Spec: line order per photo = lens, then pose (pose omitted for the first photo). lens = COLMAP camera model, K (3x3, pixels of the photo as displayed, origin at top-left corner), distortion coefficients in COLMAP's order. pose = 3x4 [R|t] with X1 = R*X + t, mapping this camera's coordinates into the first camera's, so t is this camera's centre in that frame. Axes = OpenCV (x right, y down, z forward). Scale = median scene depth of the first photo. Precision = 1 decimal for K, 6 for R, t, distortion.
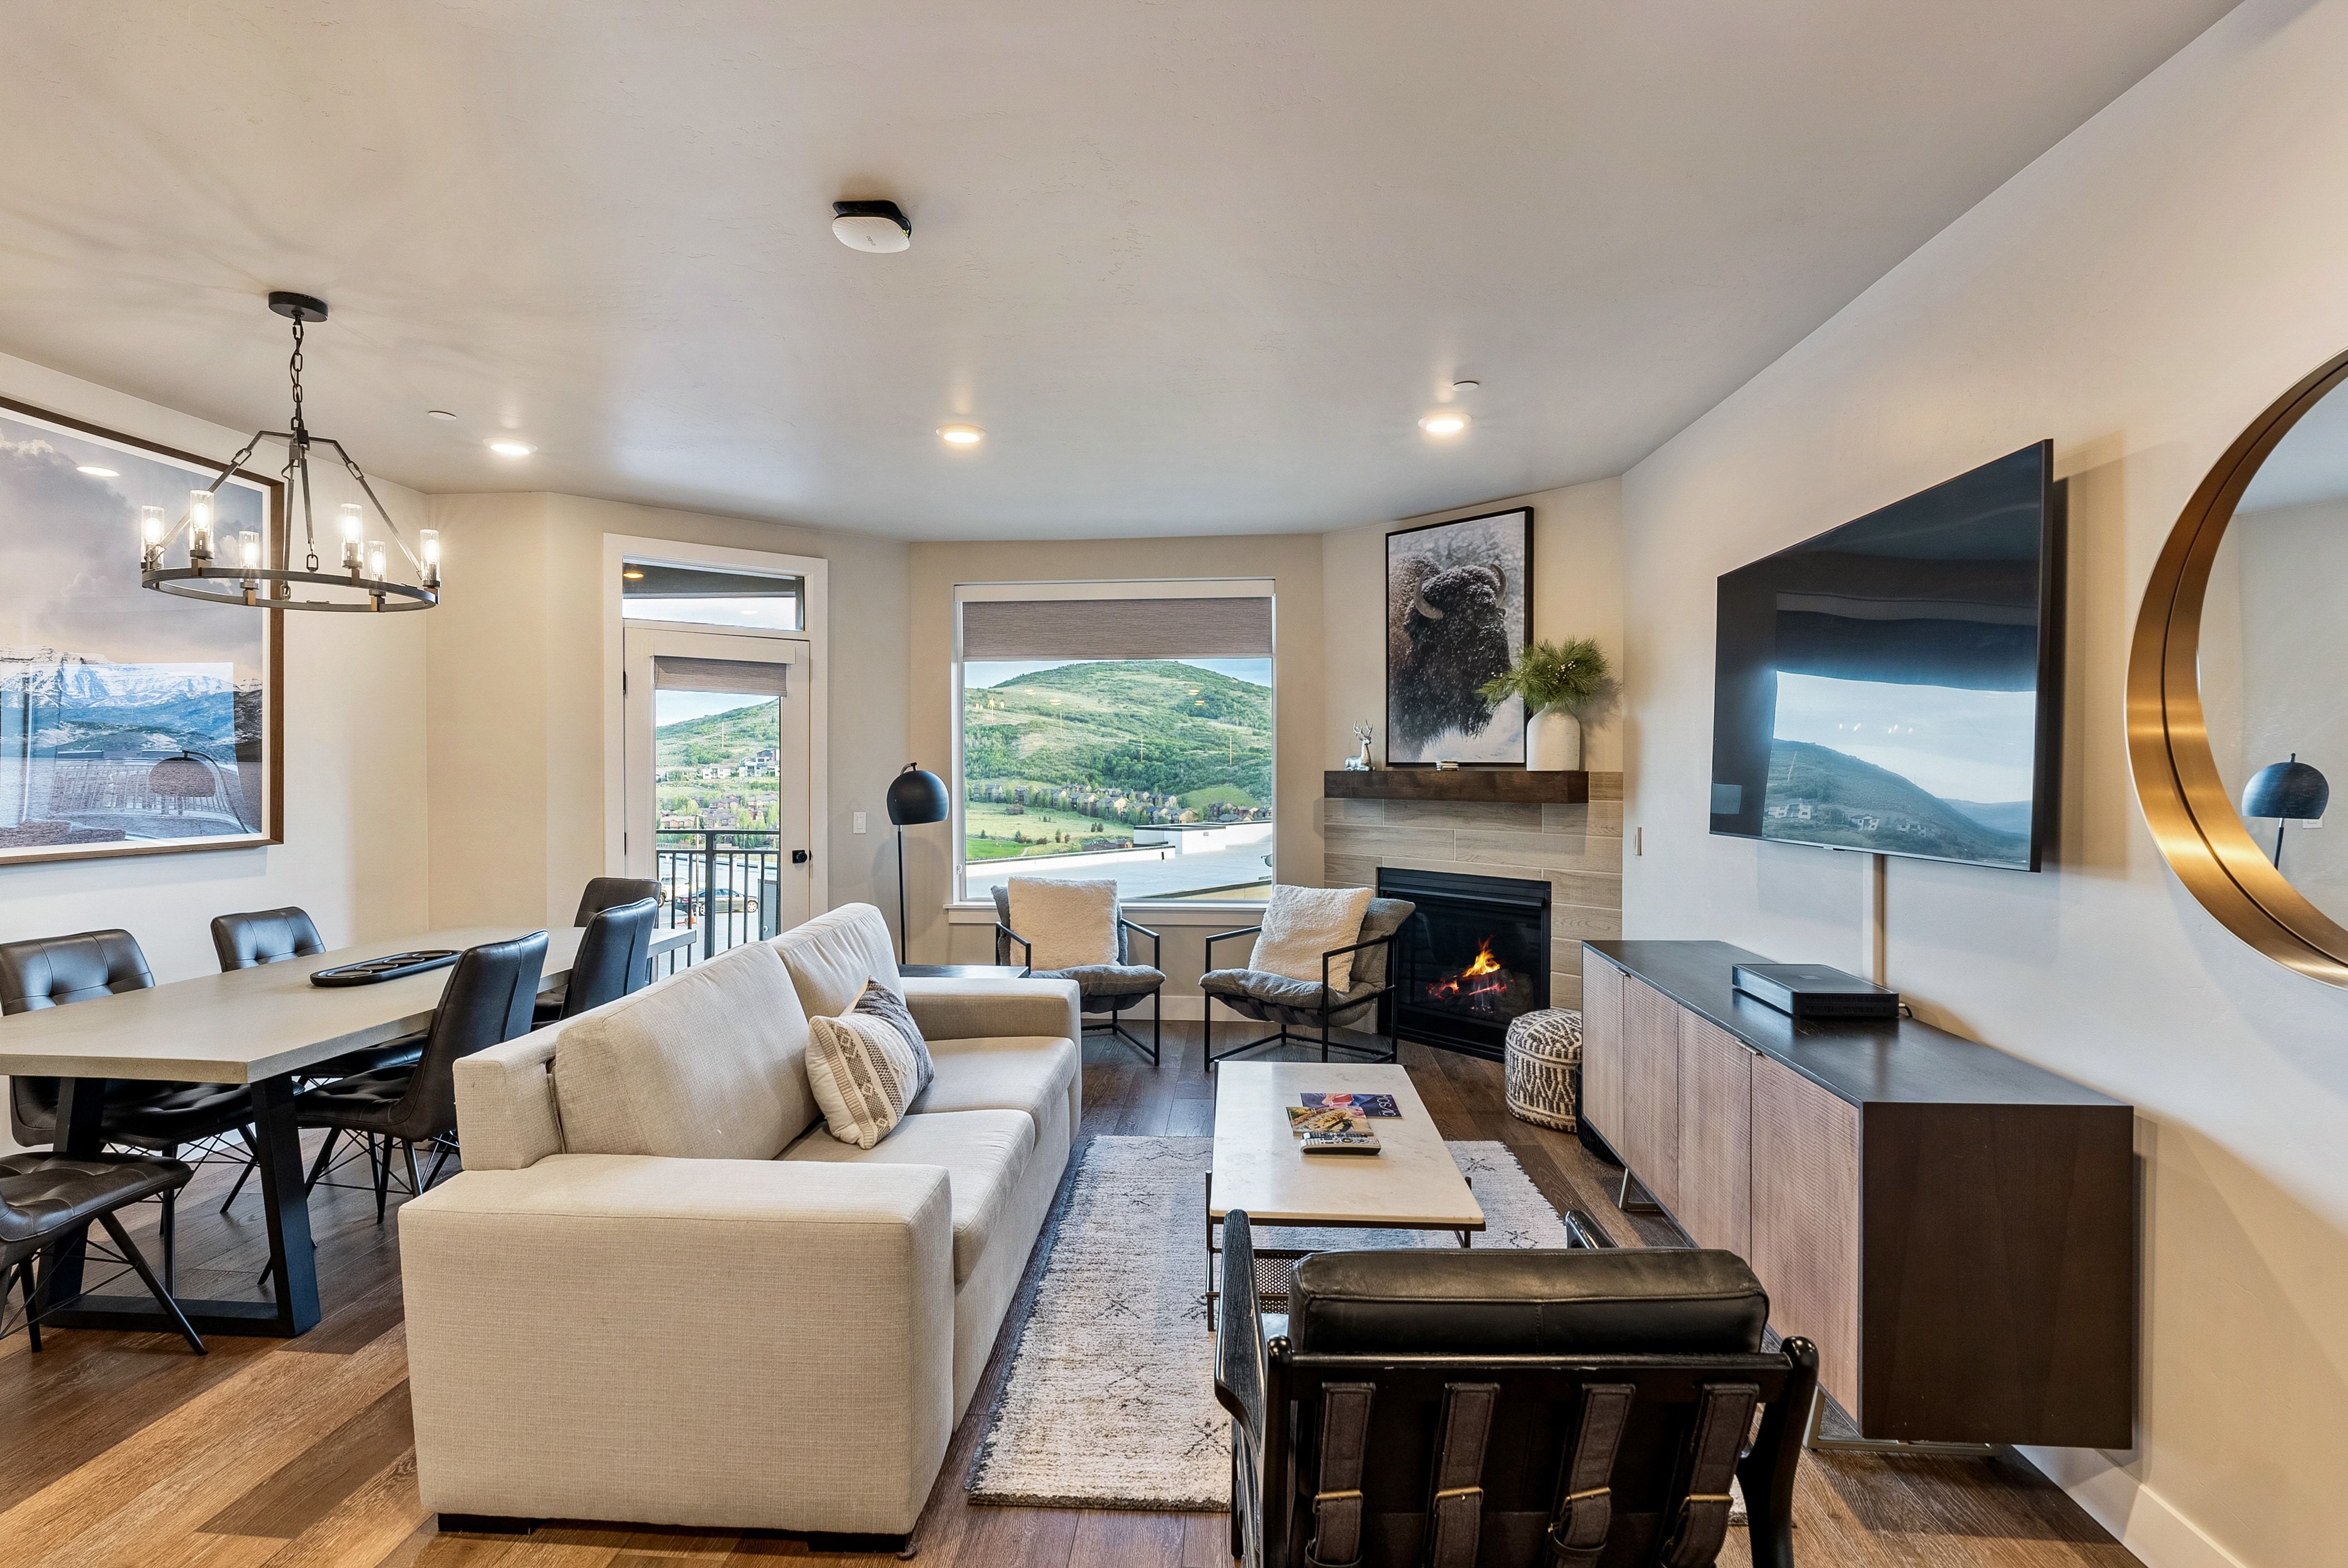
lens RADIAL K [[1115.1, 0, 1165.0], [0, 1115.1, 774.8], [0, 0, 1]] dist [-0.011956, 0.000628]
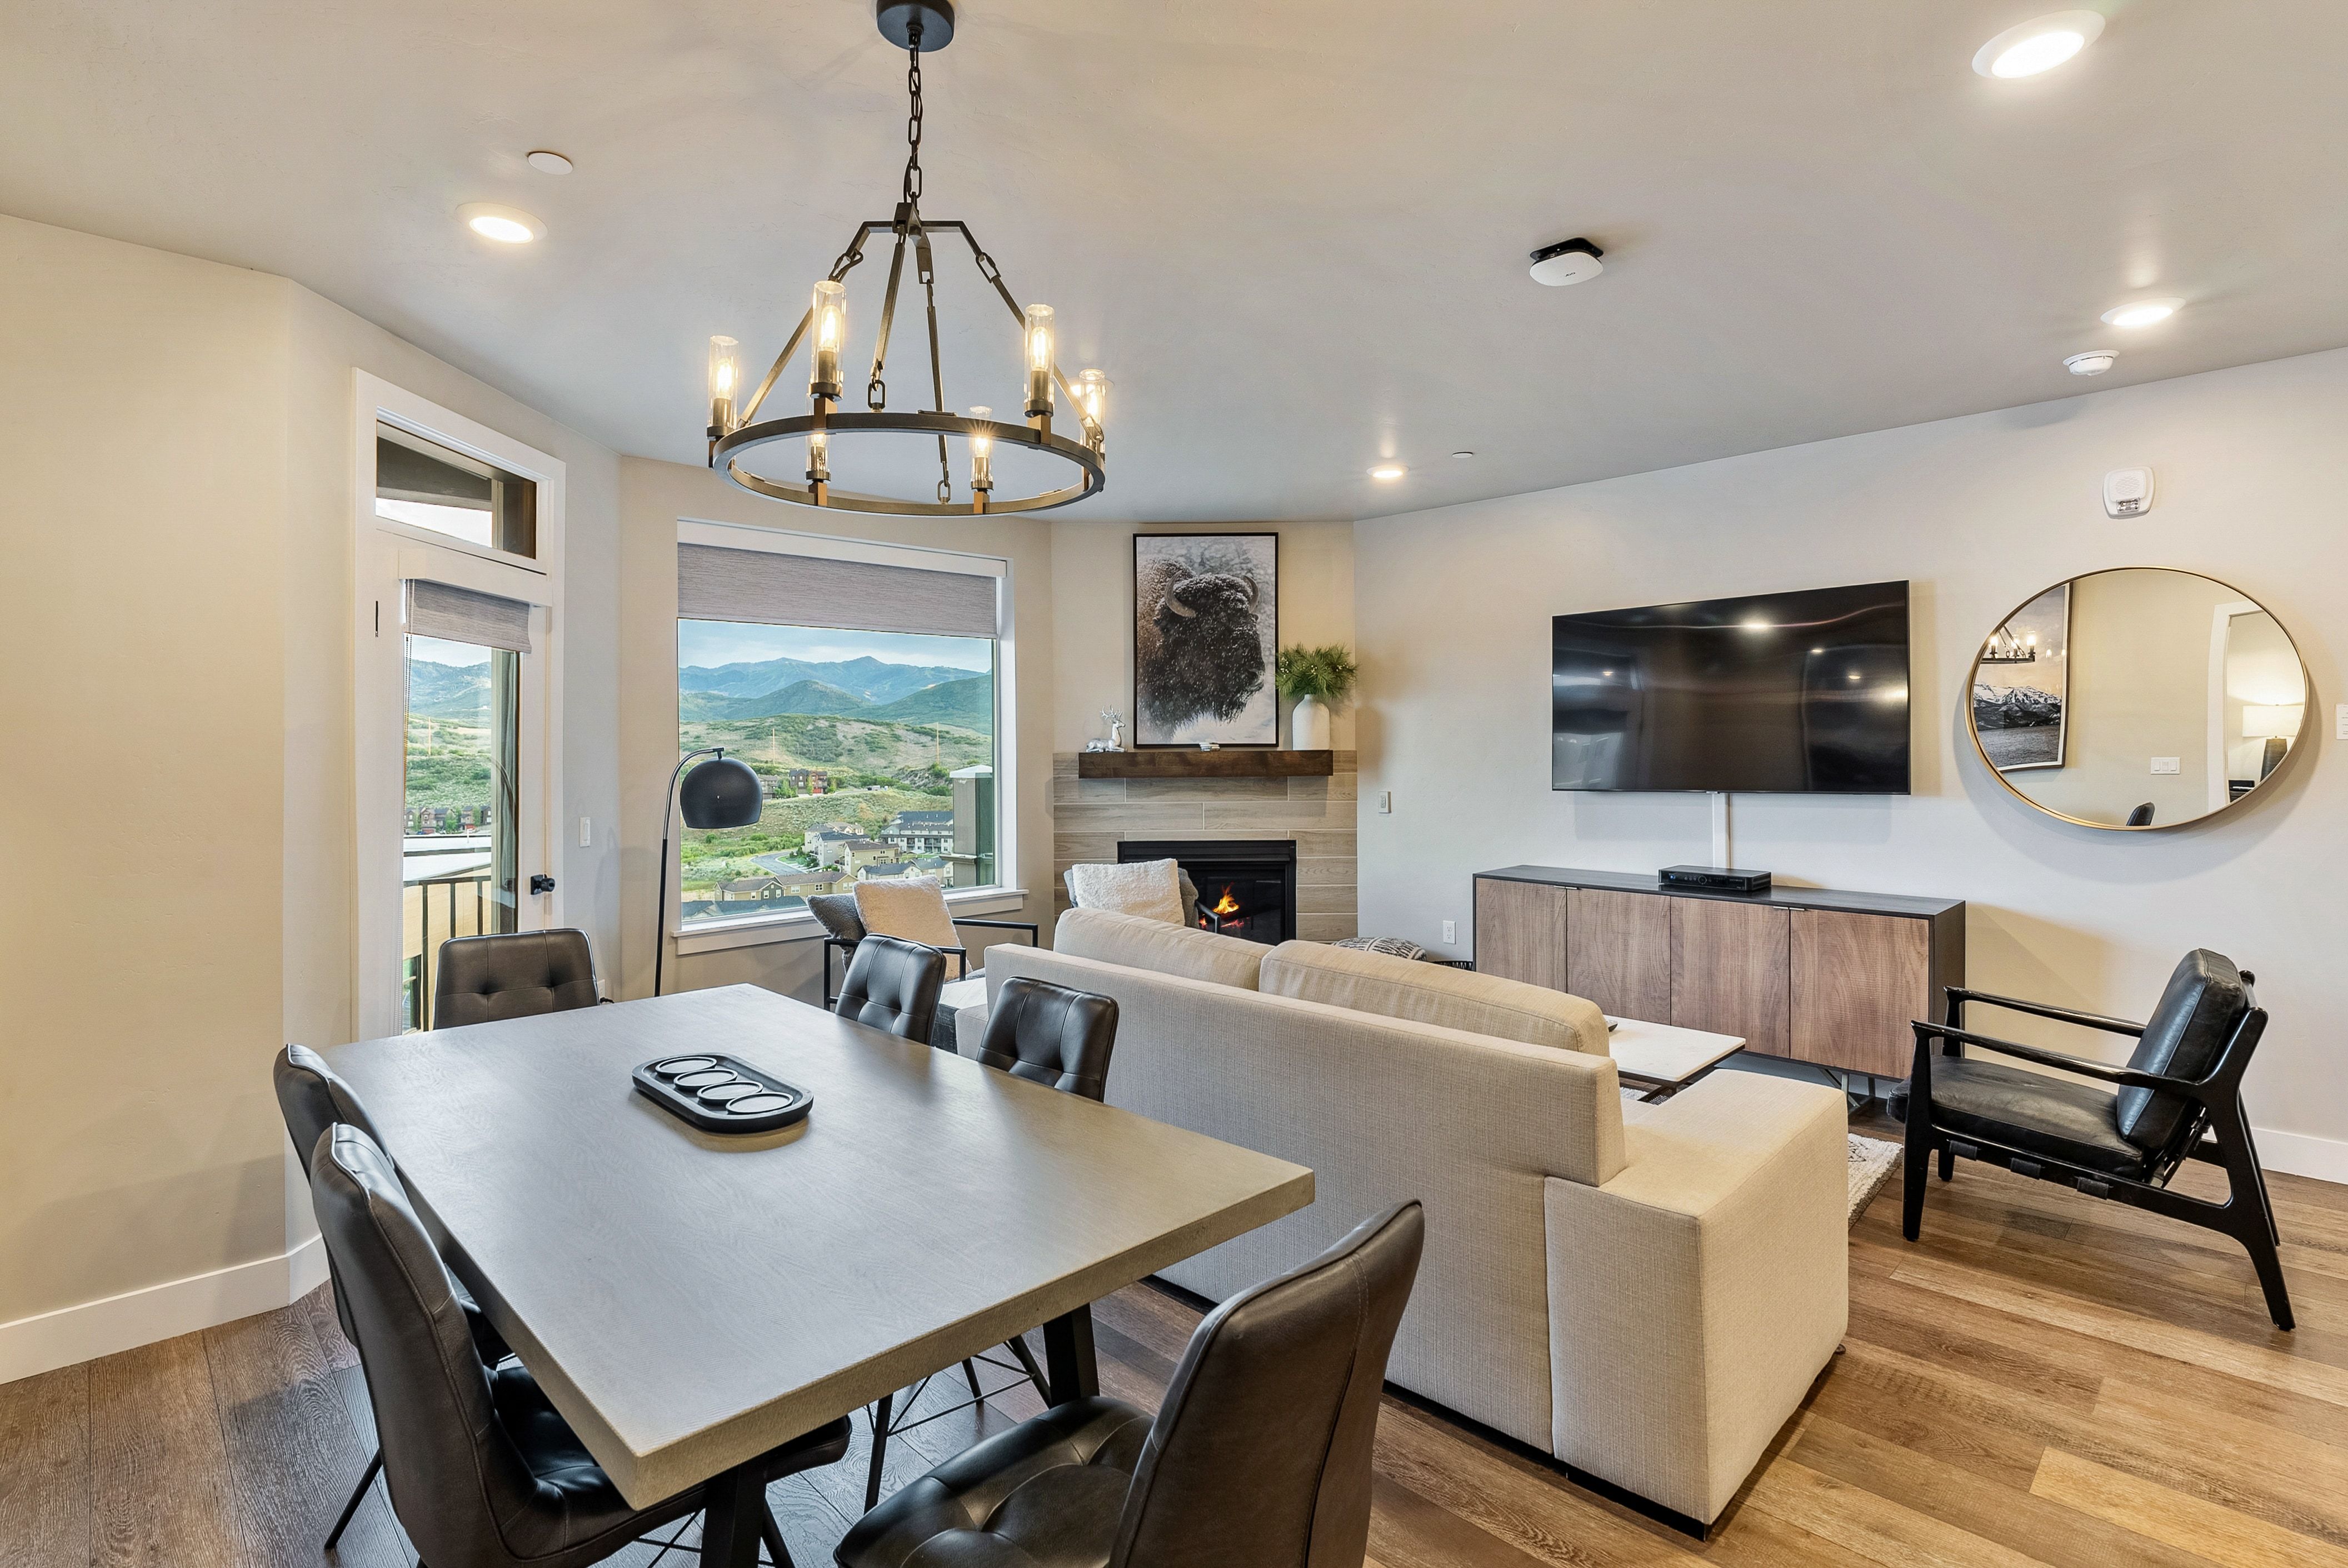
lens RADIAL K [[1131.6, 0, 1164.8], [0, 1131.6, 738.7], [0, 0, 1]] dist [-0.012560, 0.000144]
pose [[0.663933, -0.001409, 0.747791, -0.658166], [0.014349, 0.999838, -0.010856, -0.004384], [-0.747654, 0.017938, 0.663846, 0.266867]]
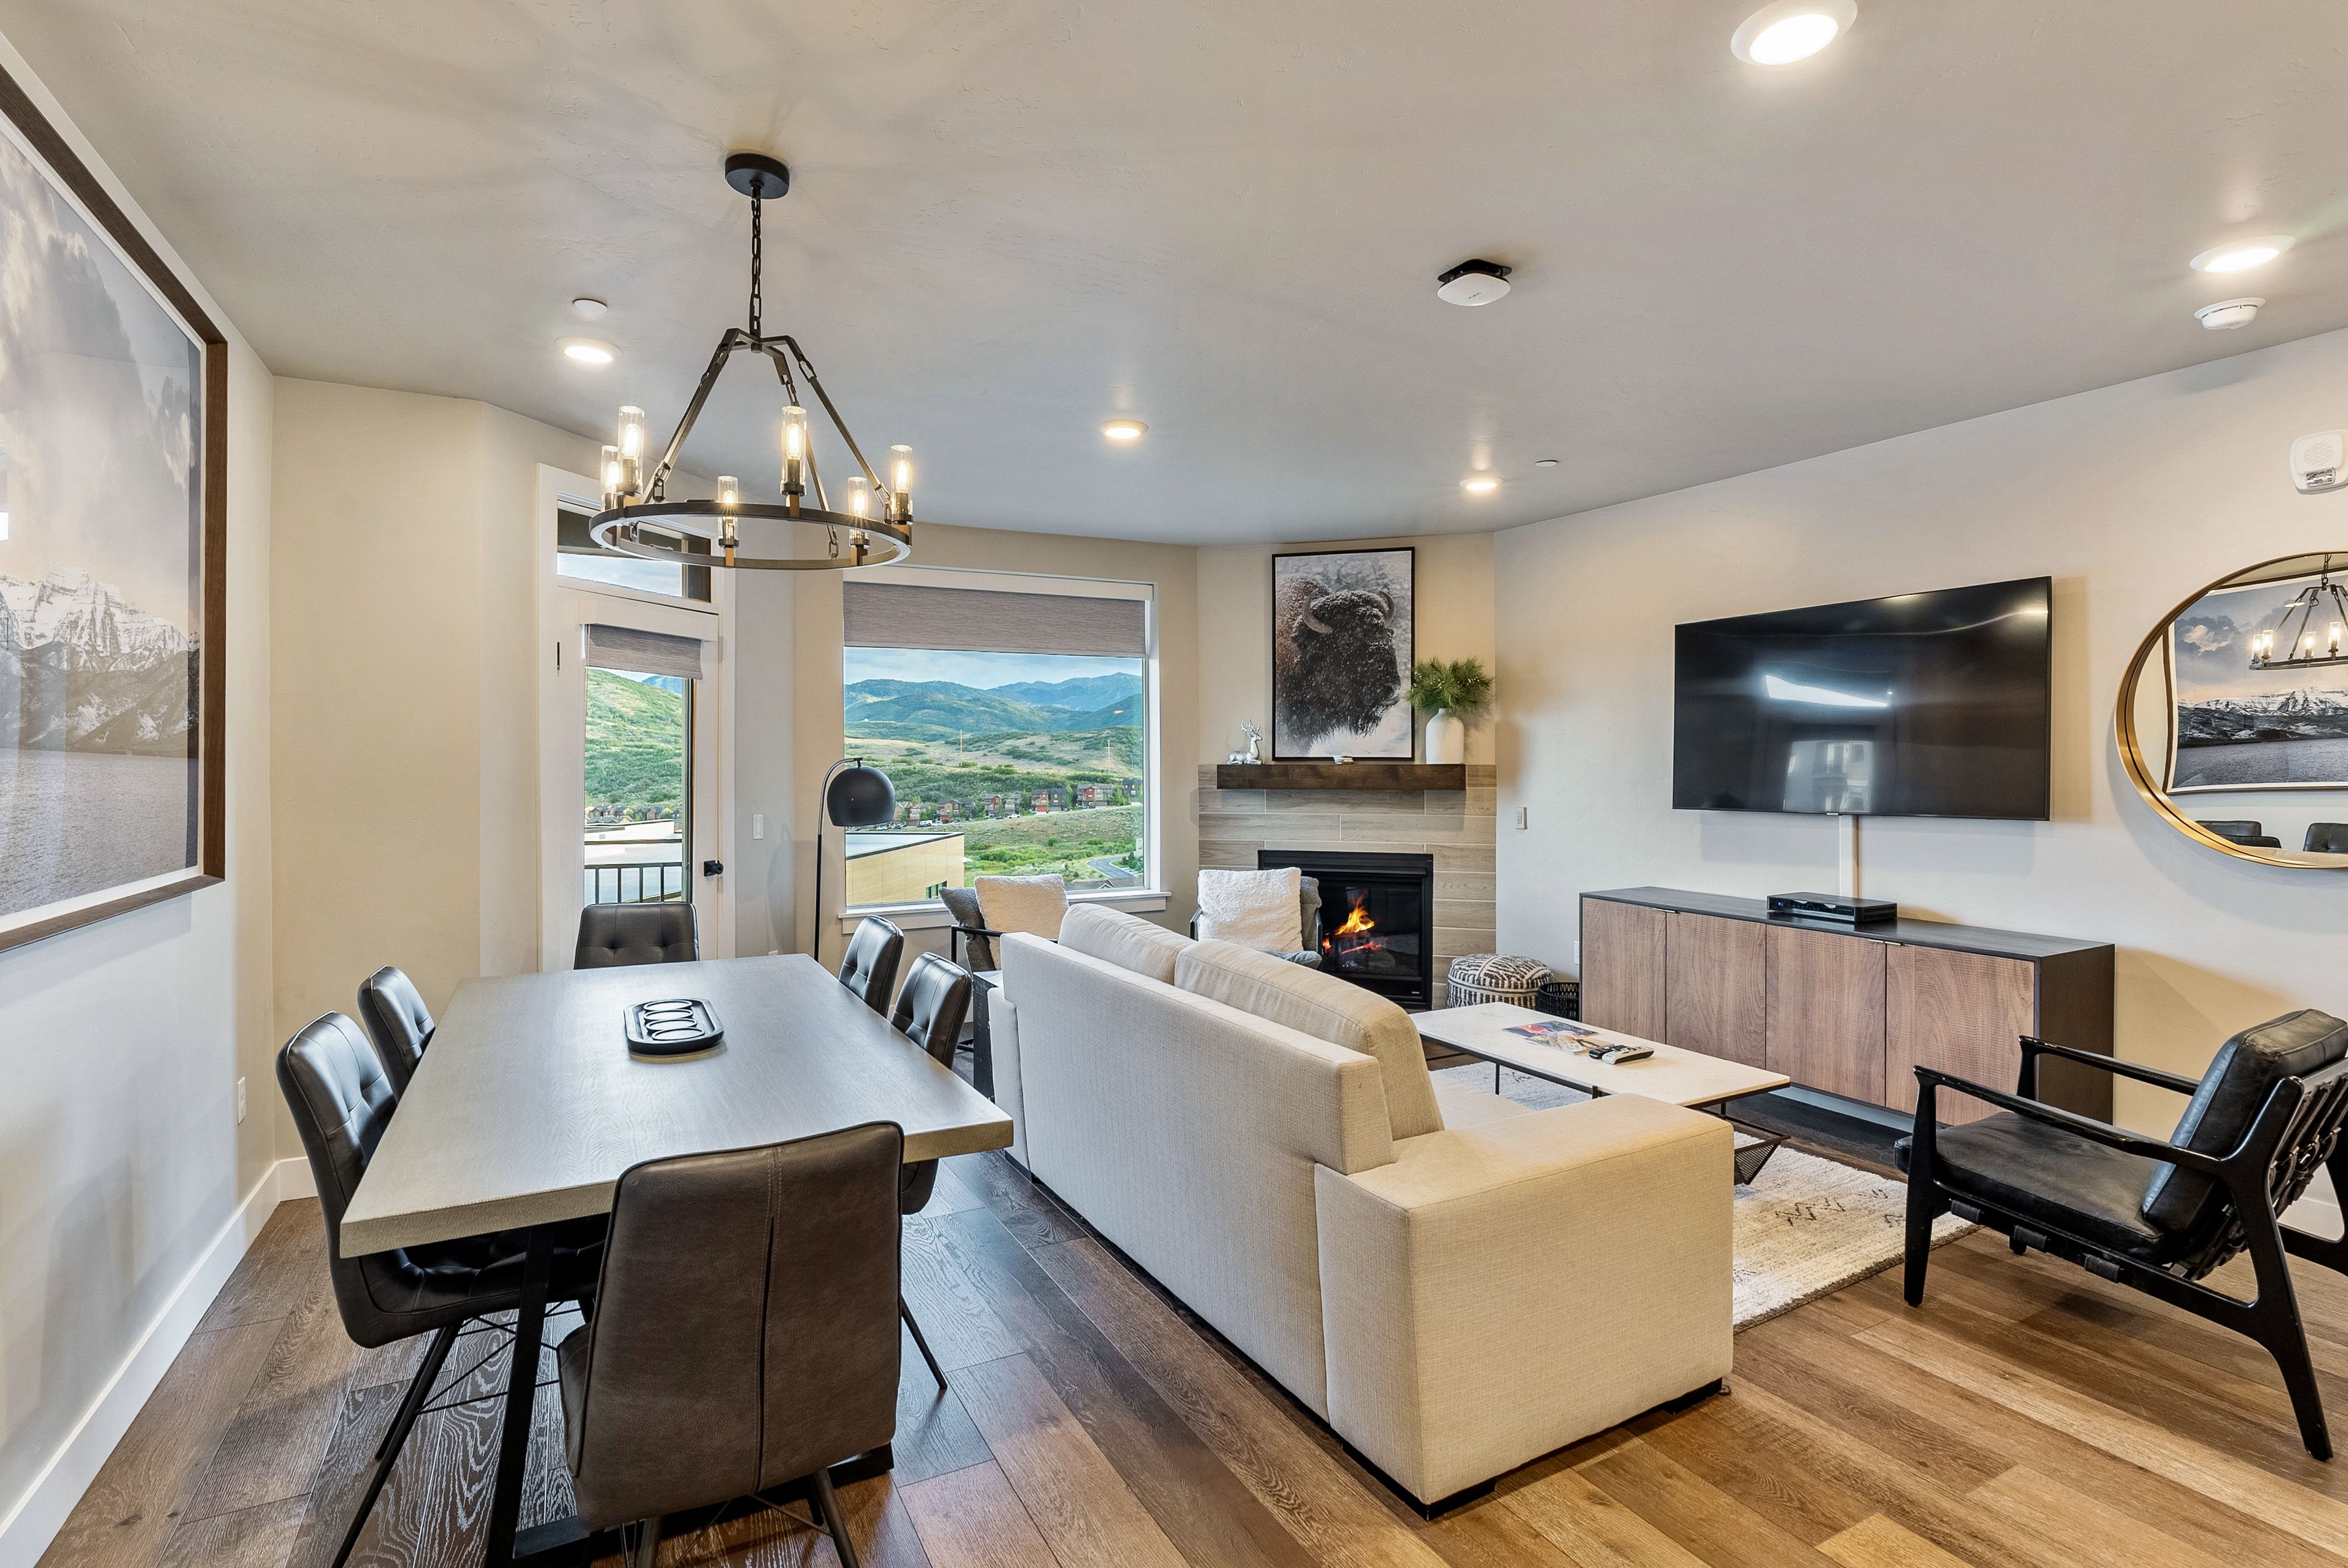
lens RADIAL K [[1127.2, 0, 1163.4], [0, 1127.2, 761.5], [0, 0, 1]] dist [-0.011943, 0.000972]
pose [[0.847533, -0.002689, 0.530736, -0.544072], [0.005633, 0.999976, -0.003928, -0.002900], [-0.530713, 0.006319, 0.847528, 0.098668]]
